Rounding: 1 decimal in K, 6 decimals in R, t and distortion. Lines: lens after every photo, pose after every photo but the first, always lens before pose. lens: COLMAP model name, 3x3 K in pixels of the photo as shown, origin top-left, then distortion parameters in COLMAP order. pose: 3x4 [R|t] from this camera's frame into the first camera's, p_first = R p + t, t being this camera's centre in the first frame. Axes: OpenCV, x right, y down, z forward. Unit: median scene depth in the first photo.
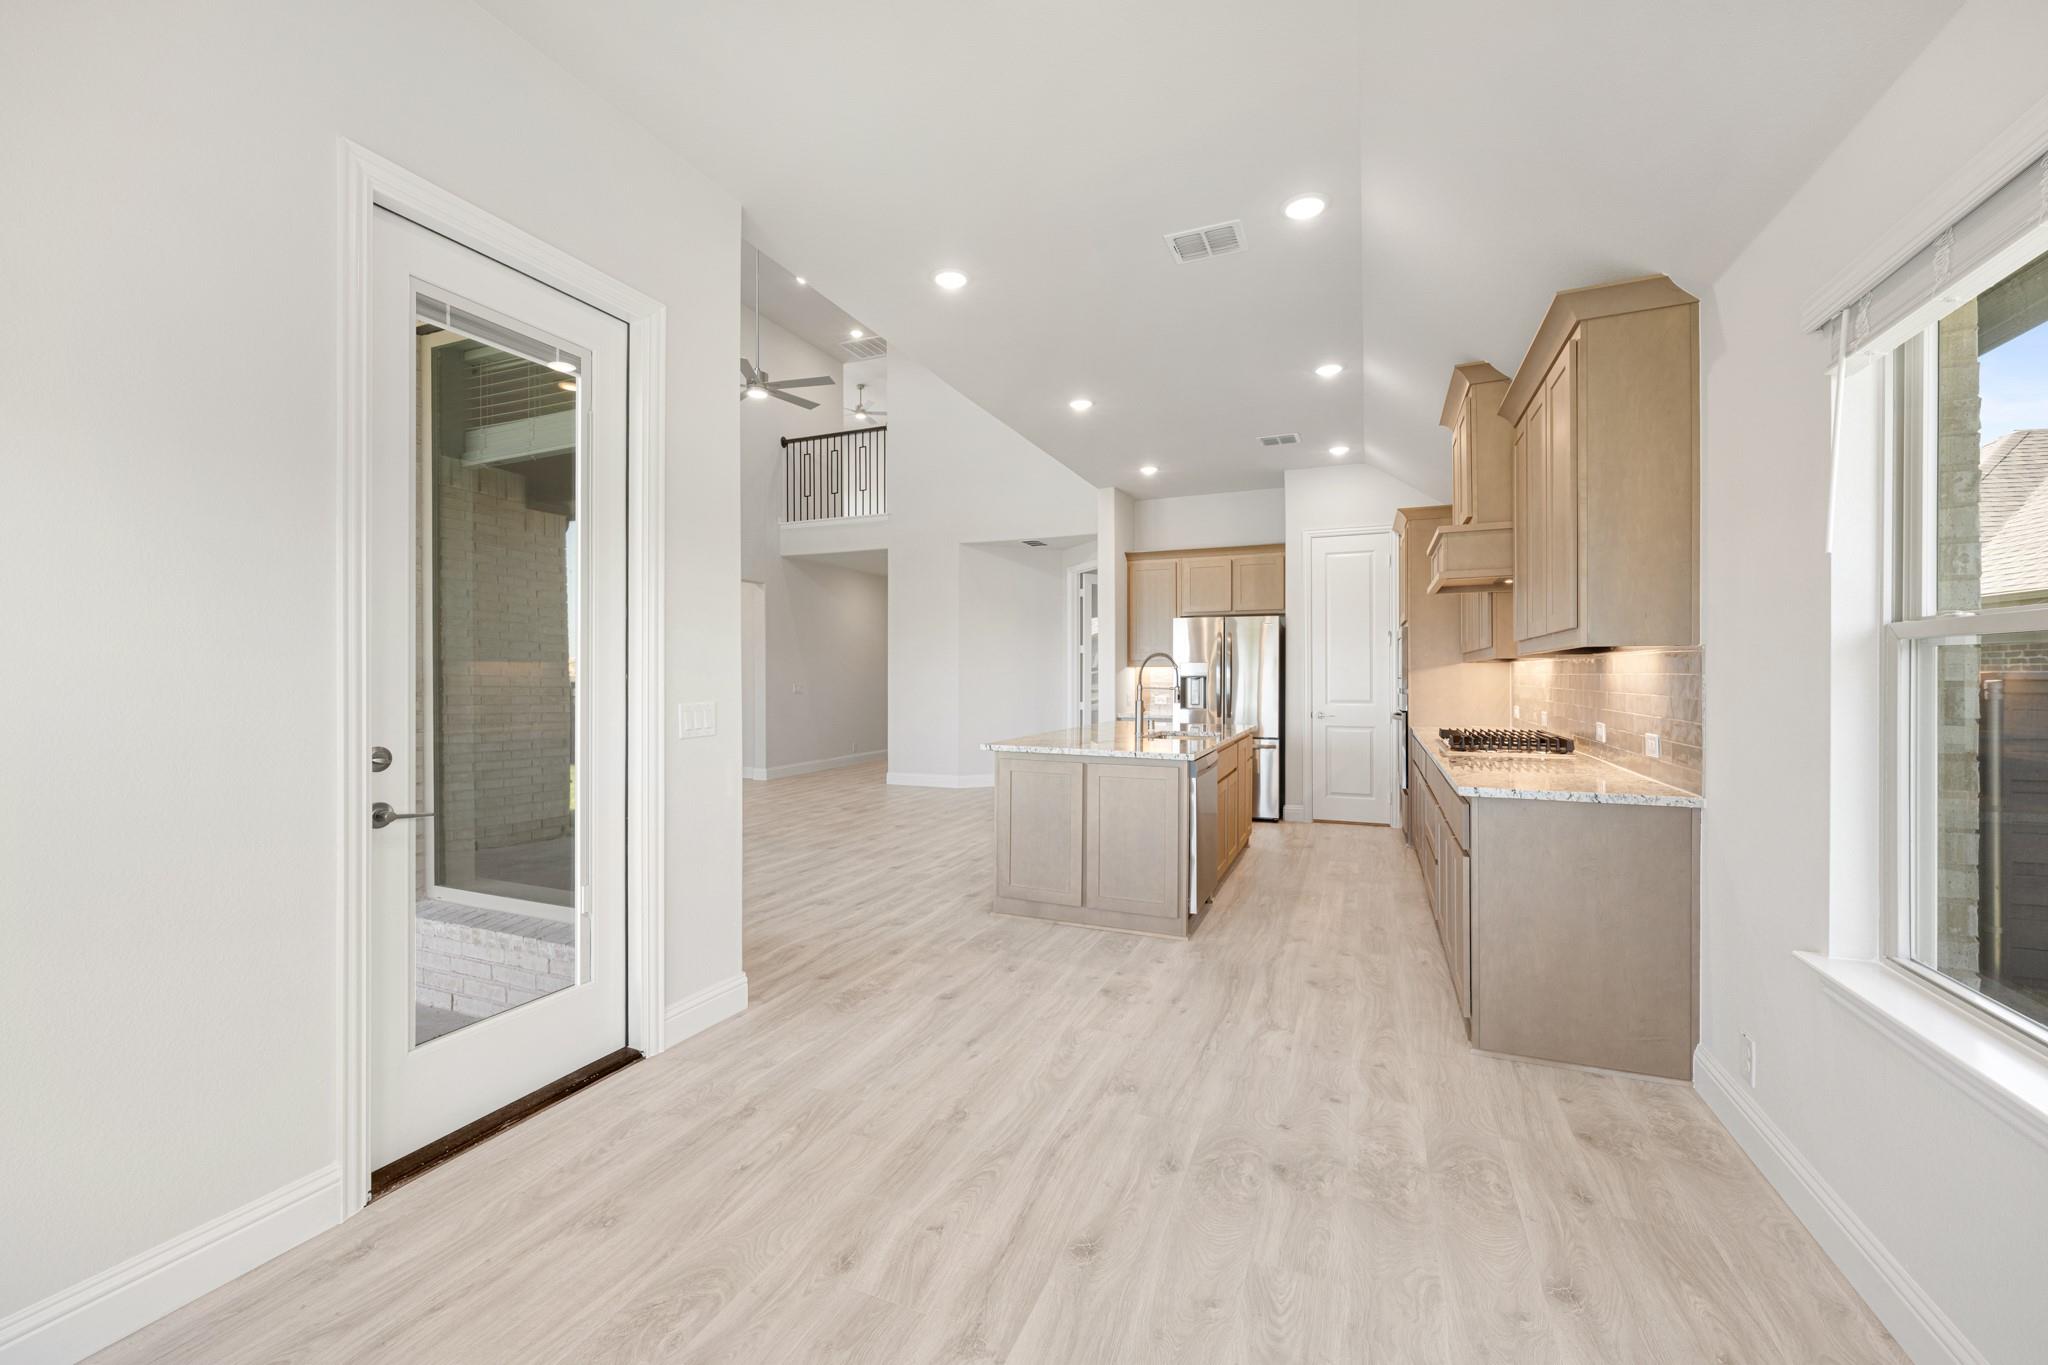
lens RADIAL K [[818.7, 0, 1024.0], [0, 818.7, 682.5], [0, 0, 1]] dist [-0.000200, -0.000044]
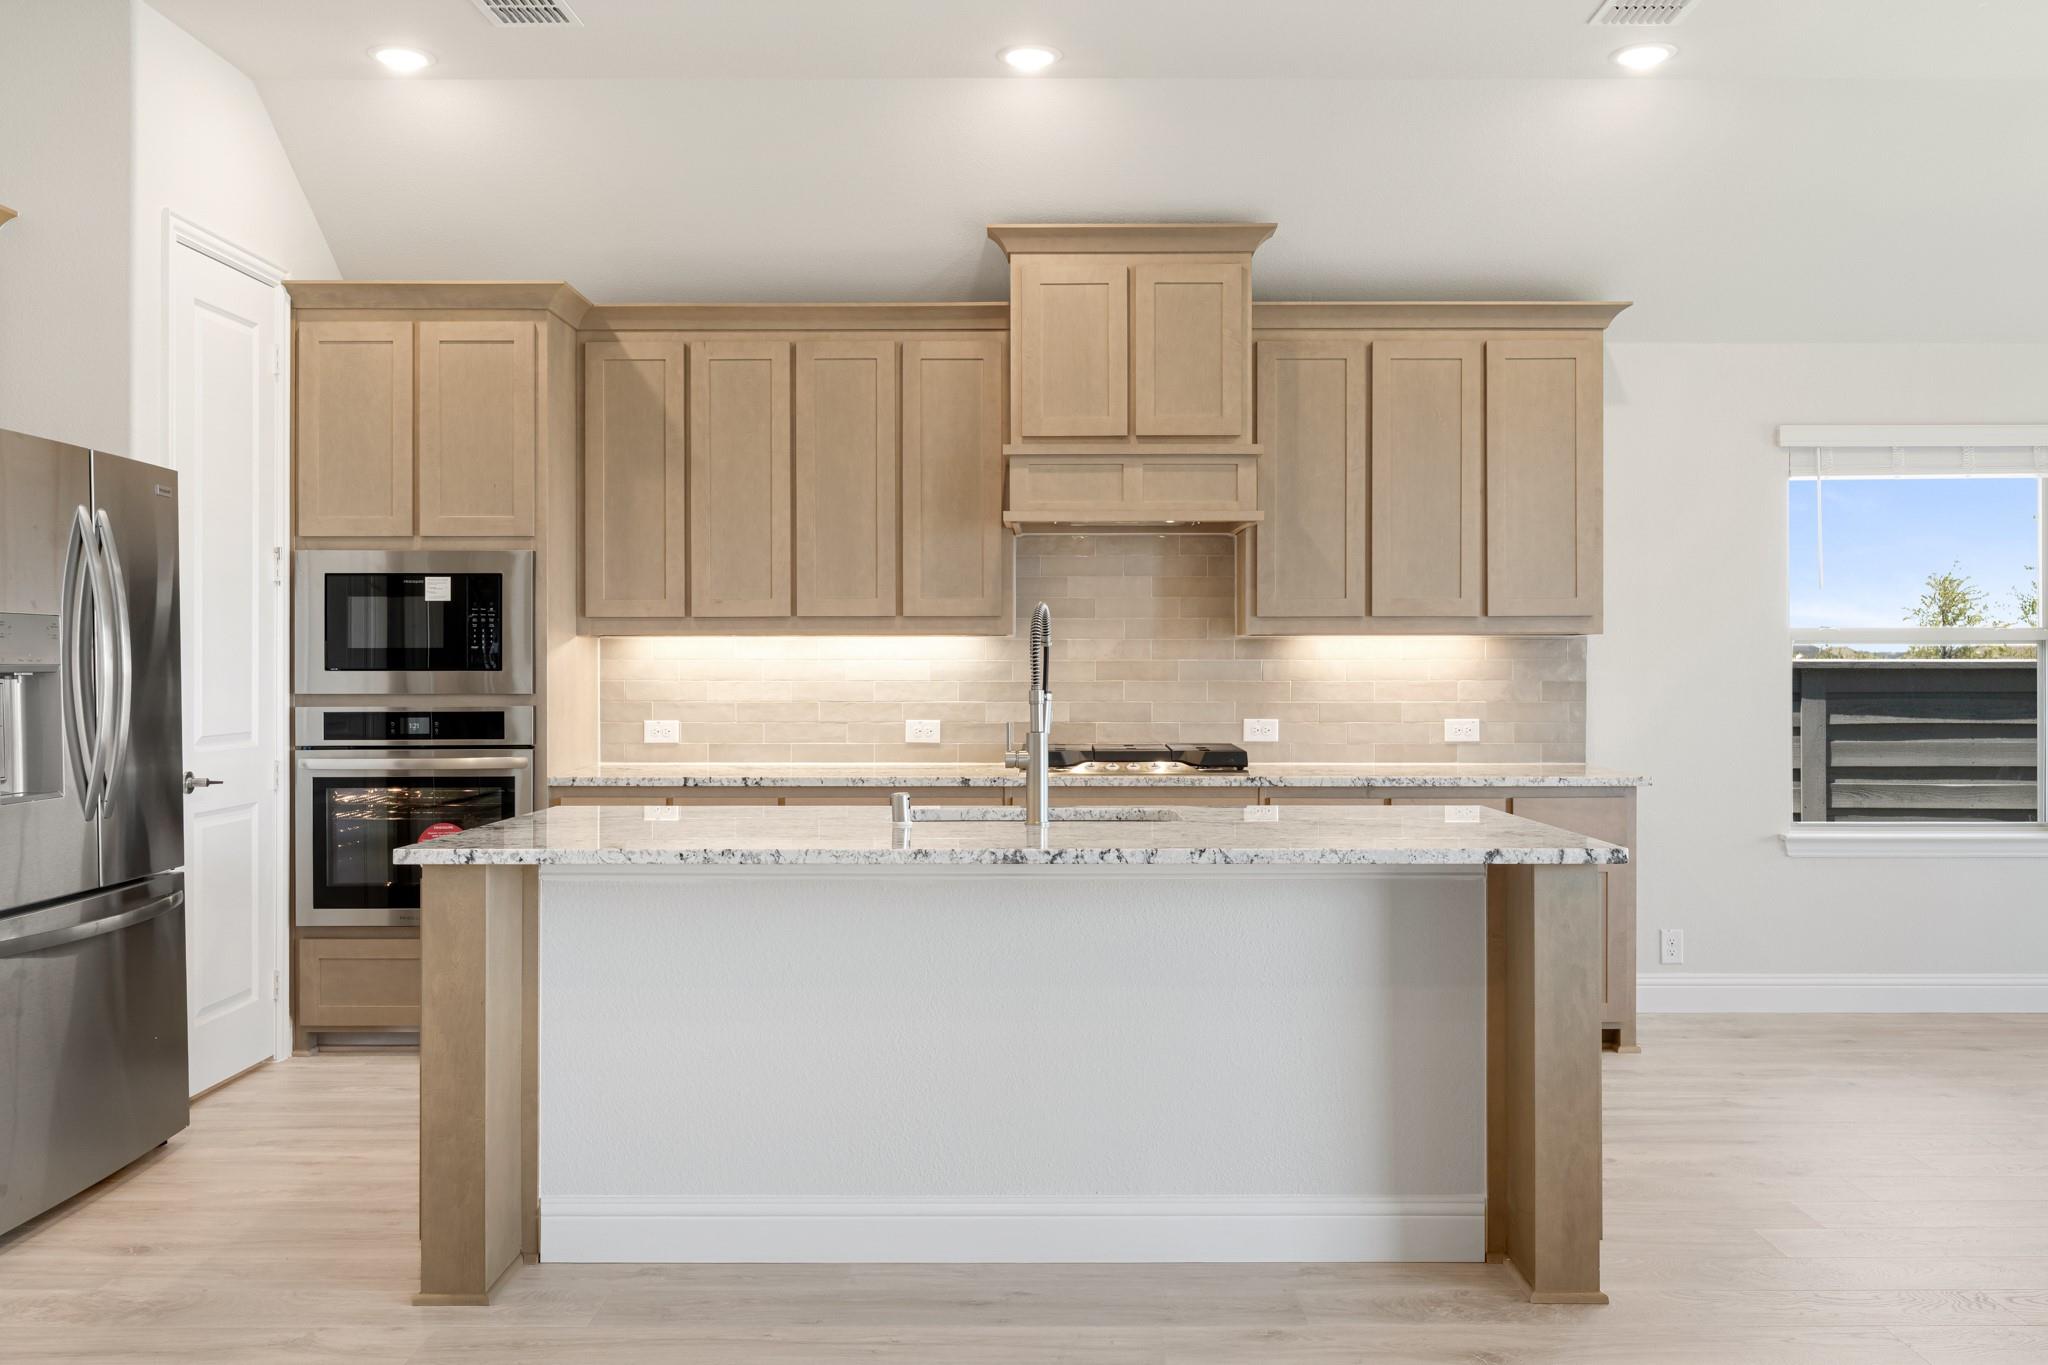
lens RADIAL K [[1718.2, 0, 1024.0], [0, 1718.2, 682.5], [0, 0, 1]] dist [-0.000605, -0.001689]
pose [[-0.385070, -0.008056, 0.922852, -1.503311], [0.011447, 0.999843, 0.013504, -0.024517], [-0.922816, 0.015764, -0.384918, 3.545037]]
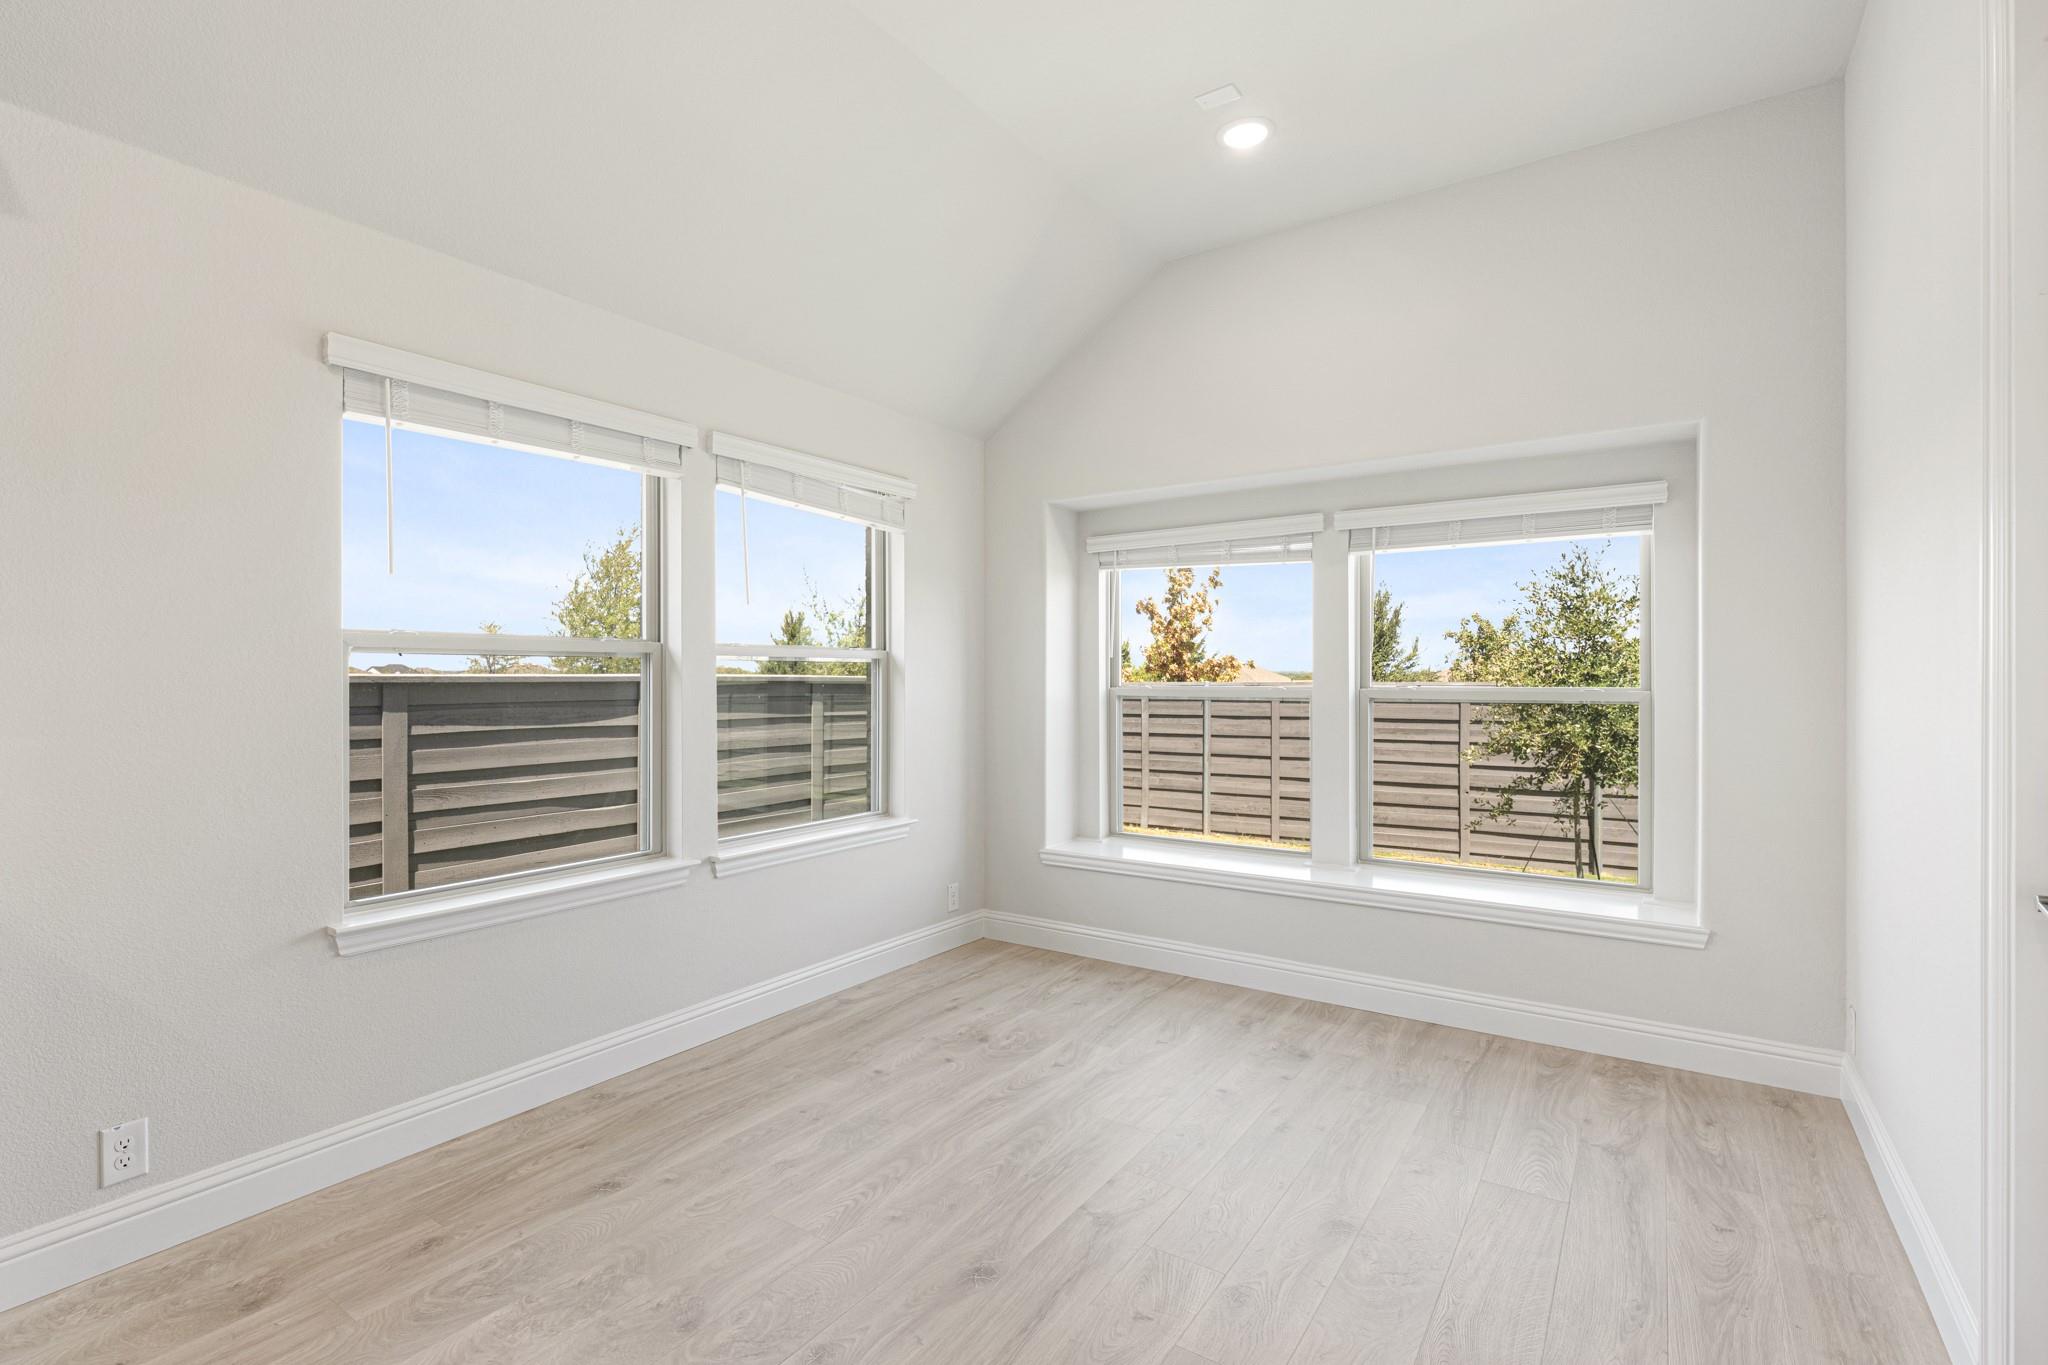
lens RADIAL K [[974.4, 0, 976.2], [0, 974.4, 669.9], [0, 0, 1]] dist [-0.000441, -0.000253]
pose [[-0.976681, 0.000489, 0.214693, -0.157686], [0.000908, 0.999998, 0.001851, -0.015289], [-0.214692, 0.002003, -0.976680, 2.037364]]
